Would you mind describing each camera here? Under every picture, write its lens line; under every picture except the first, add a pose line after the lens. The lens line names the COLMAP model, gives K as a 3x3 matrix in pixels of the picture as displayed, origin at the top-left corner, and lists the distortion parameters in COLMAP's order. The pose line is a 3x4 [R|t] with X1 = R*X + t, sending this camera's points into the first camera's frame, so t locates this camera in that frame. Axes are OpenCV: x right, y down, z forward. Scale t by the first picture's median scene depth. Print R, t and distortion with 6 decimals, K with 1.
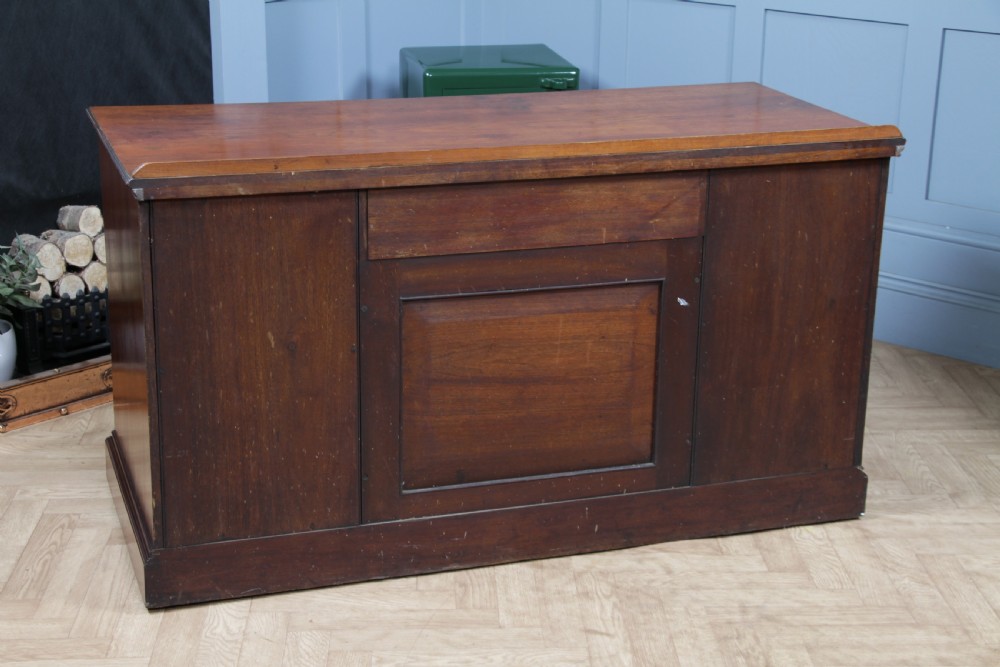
lens RADIAL K [[1765.2, 0, 499.8], [0, 1765.2, 335.3], [0, 0, 1]] dist [0.155742, 0.203858]
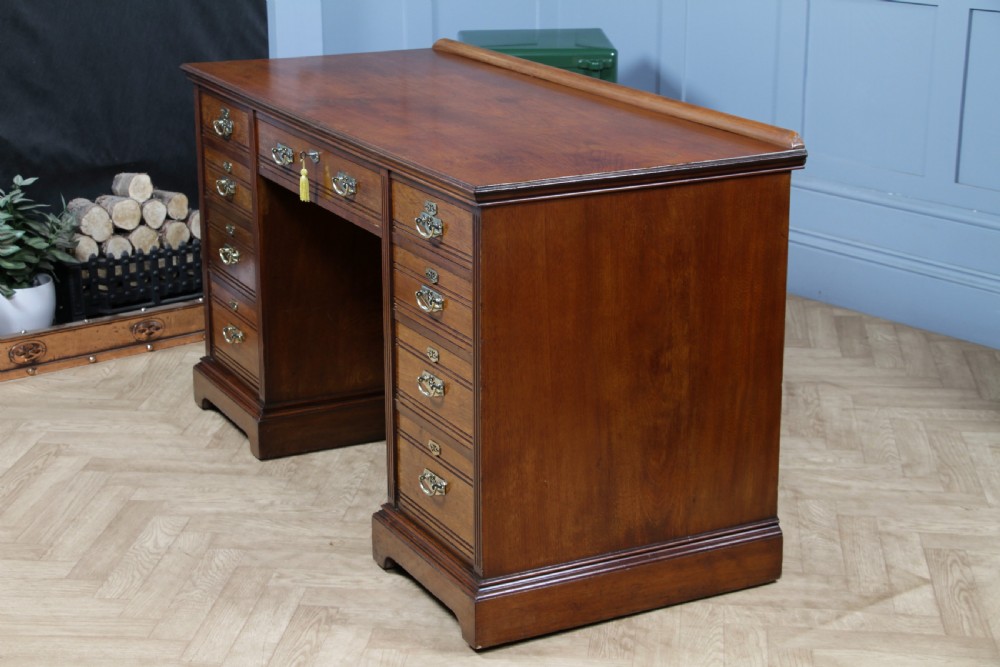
lens RADIAL K [[1855.9, 0, 502.5], [0, 1855.9, 337.7], [0, 0, 1]] dist [0.175246, 0.427264]
pose [[0.985684, 0.031603, -0.165616, 0.231581], [-0.034545, 0.999292, -0.014912, 0.046864], [0.165028, 0.020420, 0.986078, -0.093091]]
